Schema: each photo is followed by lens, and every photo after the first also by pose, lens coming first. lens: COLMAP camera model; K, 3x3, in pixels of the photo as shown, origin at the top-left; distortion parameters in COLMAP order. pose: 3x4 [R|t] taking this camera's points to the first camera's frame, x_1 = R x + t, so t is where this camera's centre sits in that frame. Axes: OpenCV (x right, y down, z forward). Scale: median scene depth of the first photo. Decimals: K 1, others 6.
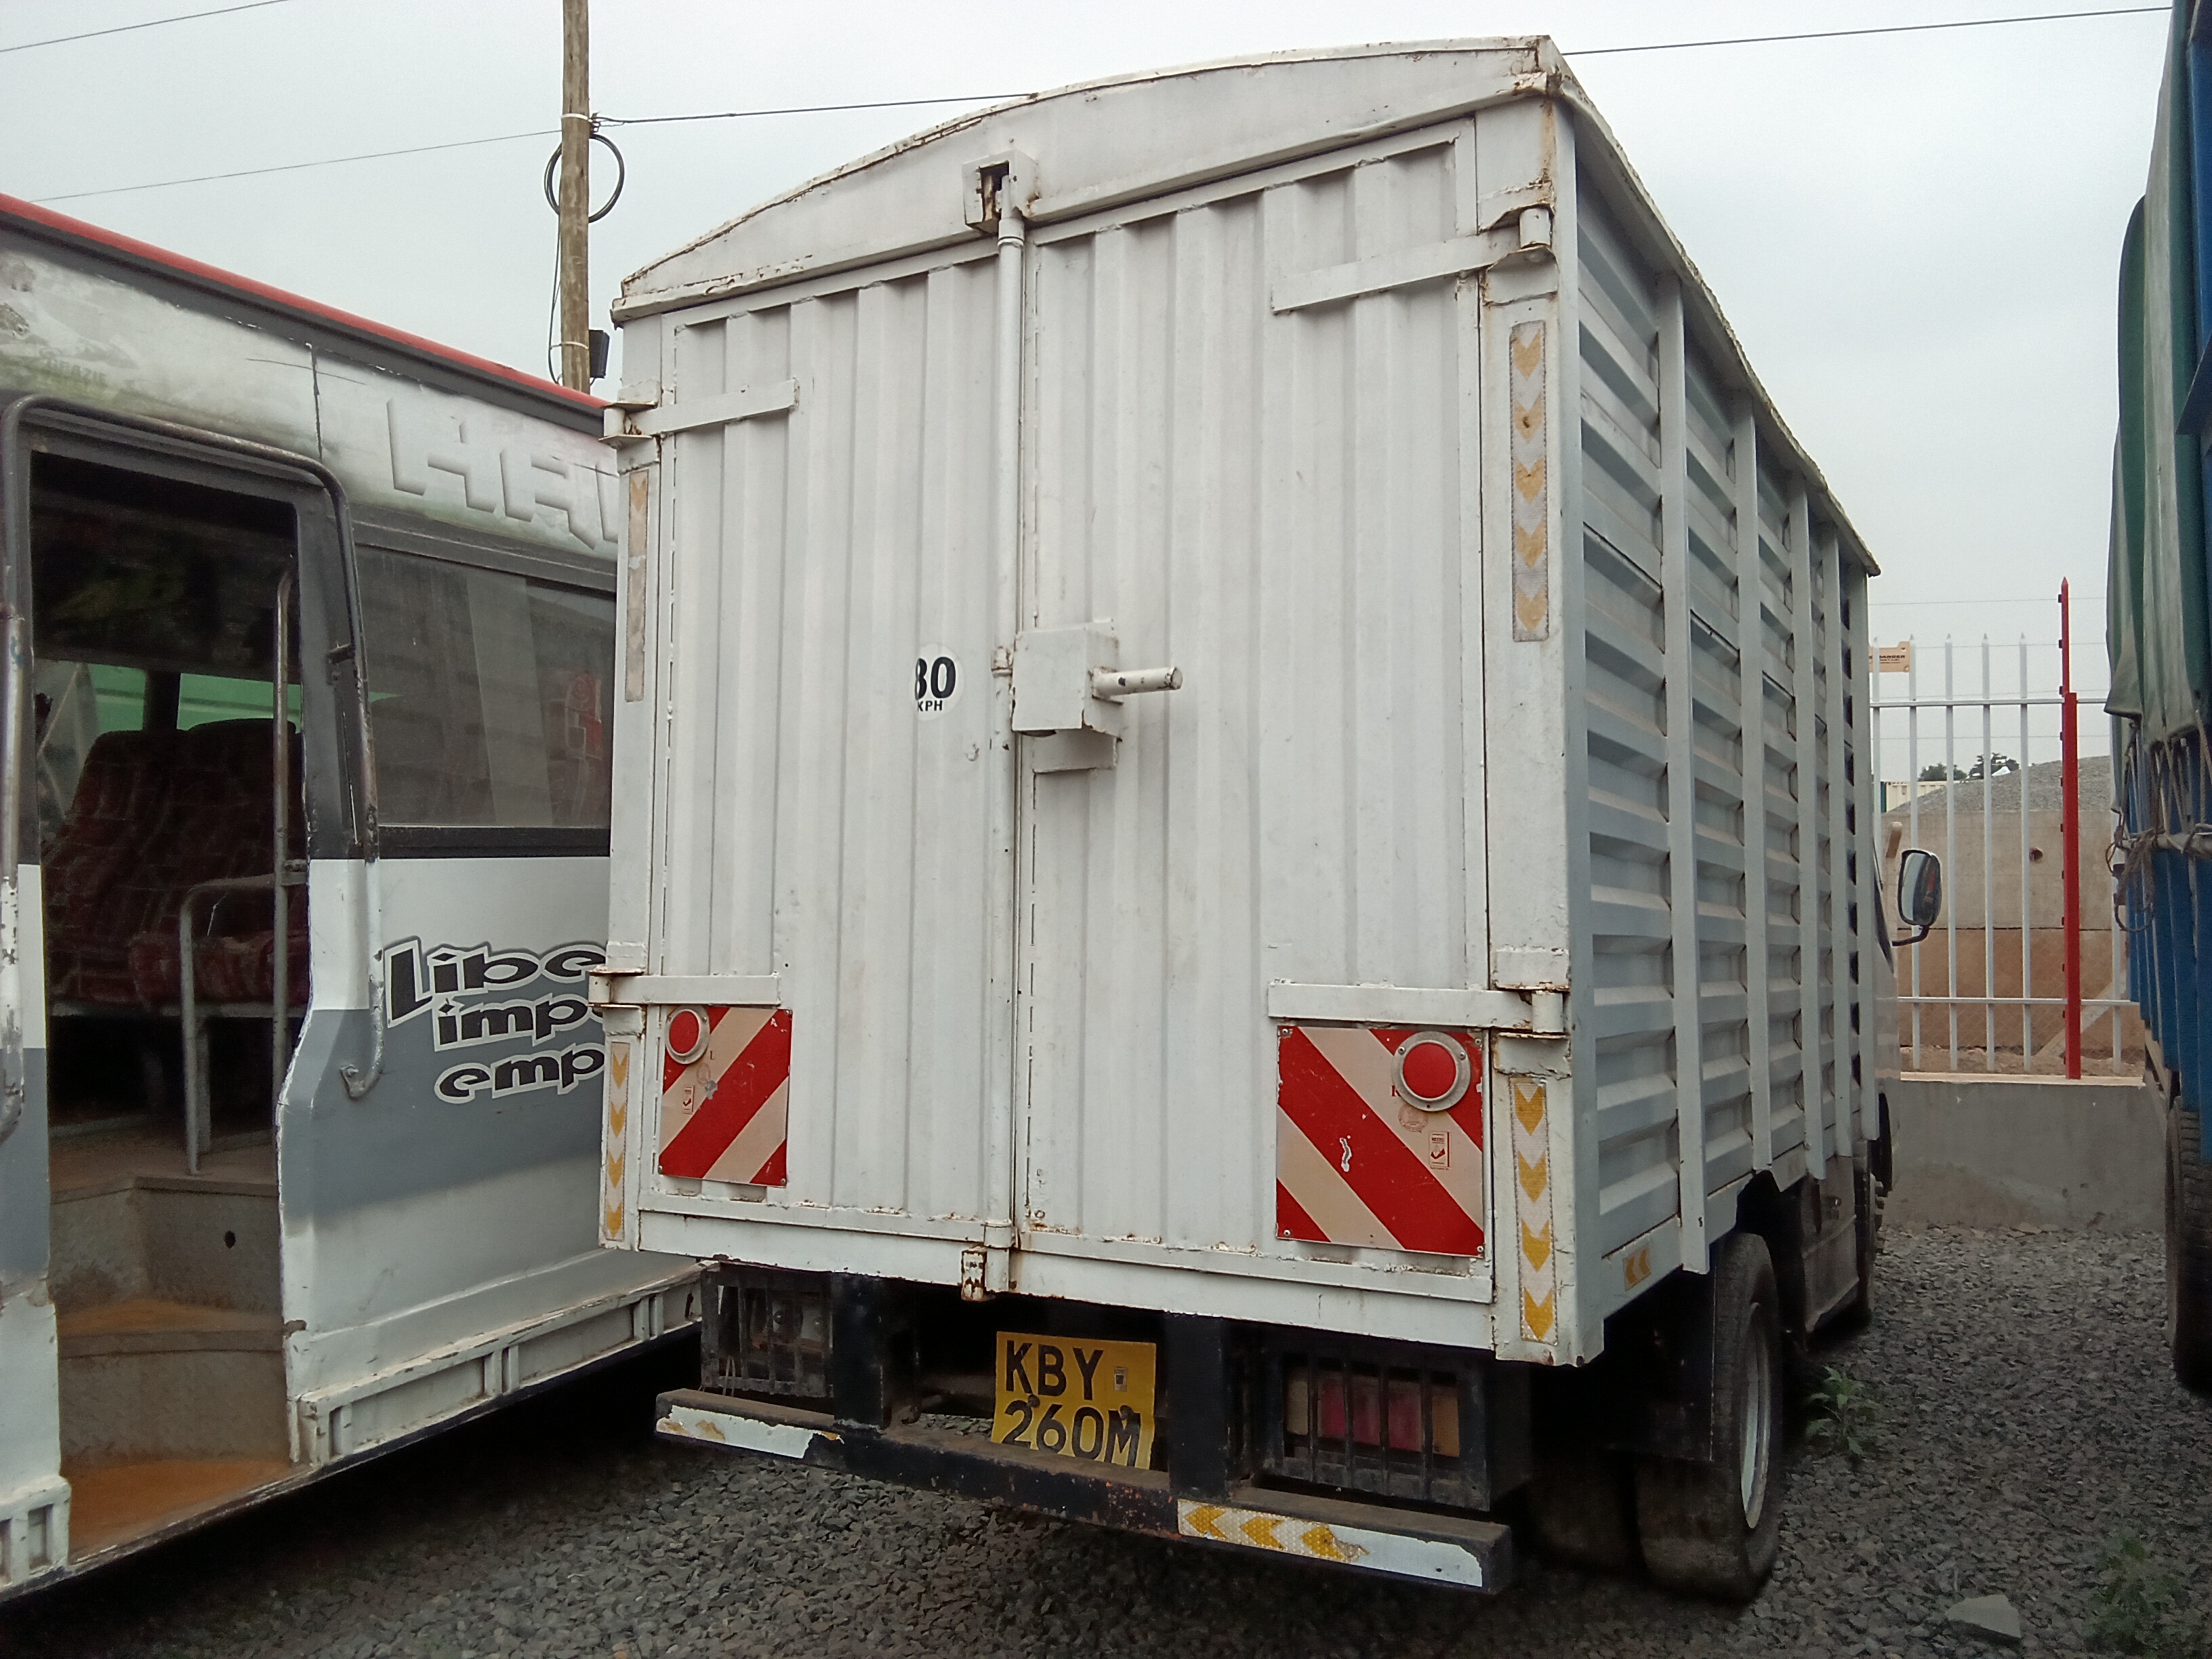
lens RADIAL K [[1739.3, 0, 1061.7], [0, 1739.3, 756.9], [0, 0, 1]] dist [-0.001933, -0.057203]
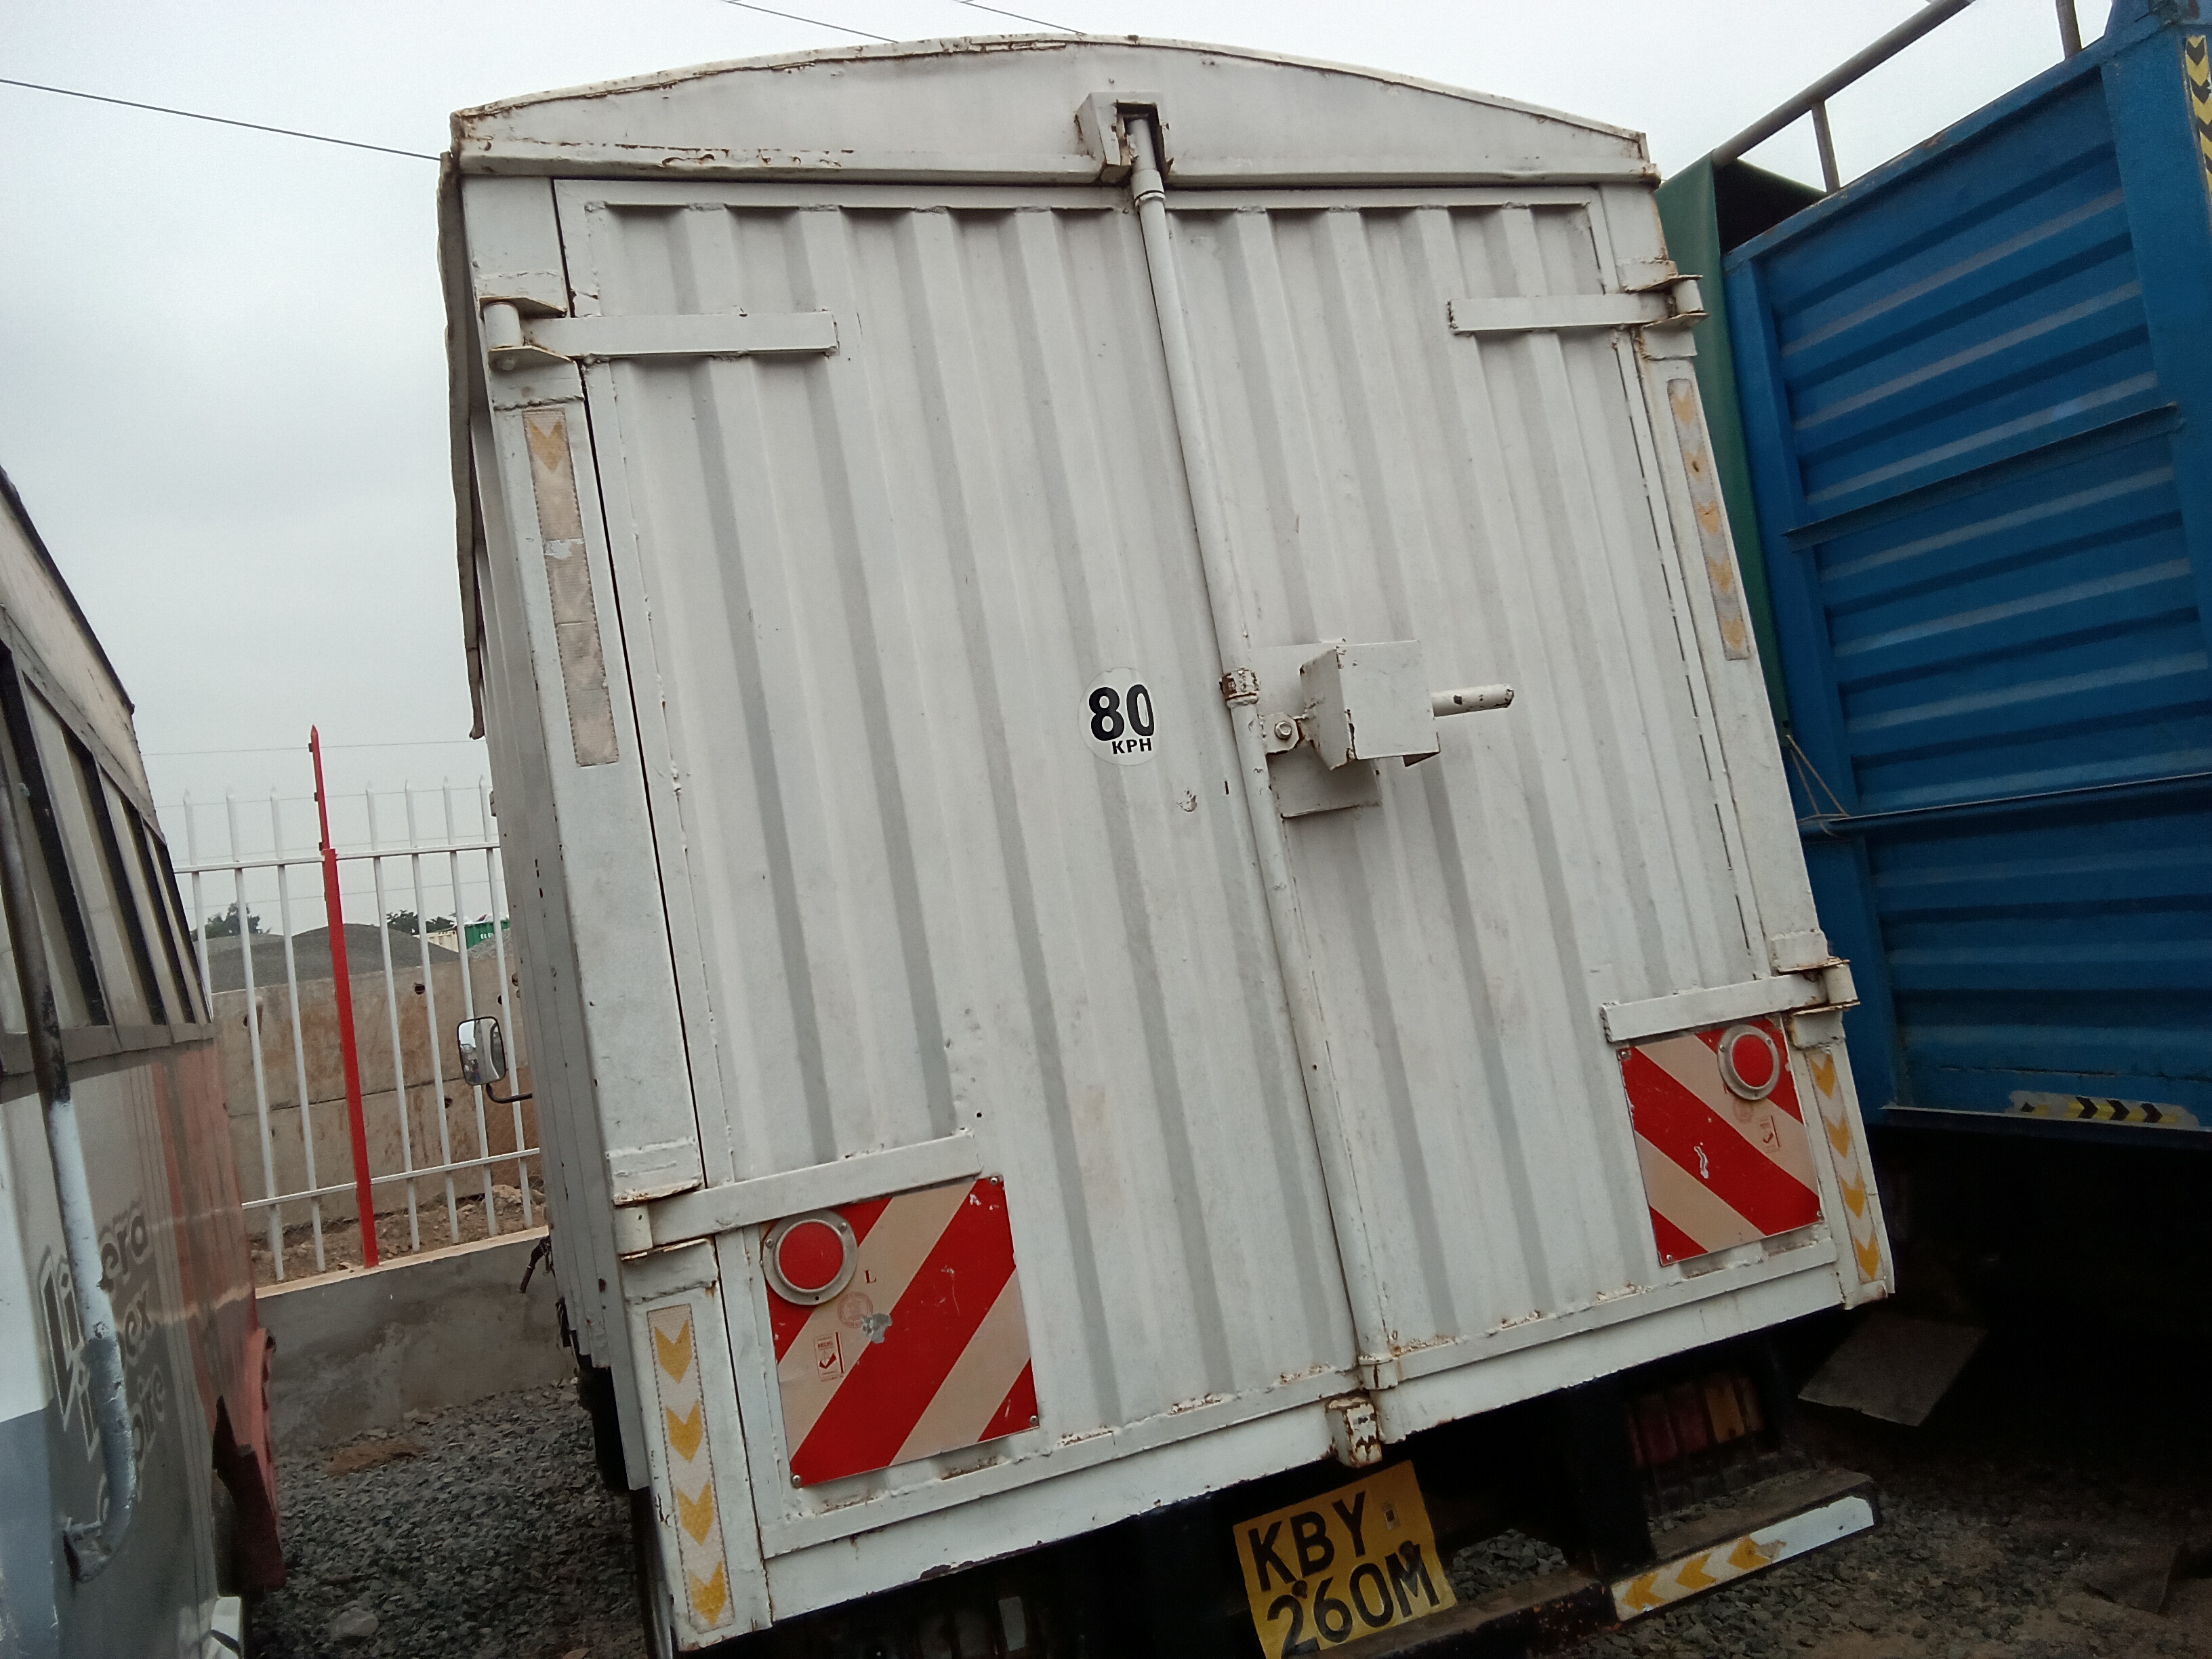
lens RADIAL K [[1739.3, 0, 1006.6], [0, 1739.3, 762.1], [0, 0, 1]] dist [-0.001933, -0.057203]
pose [[0.627969, -0.008541, 0.778192, -0.752521], [0.084526, 0.994773, -0.057292, 0.018996], [-0.773635, 0.101755, 0.625408, 0.570309]]
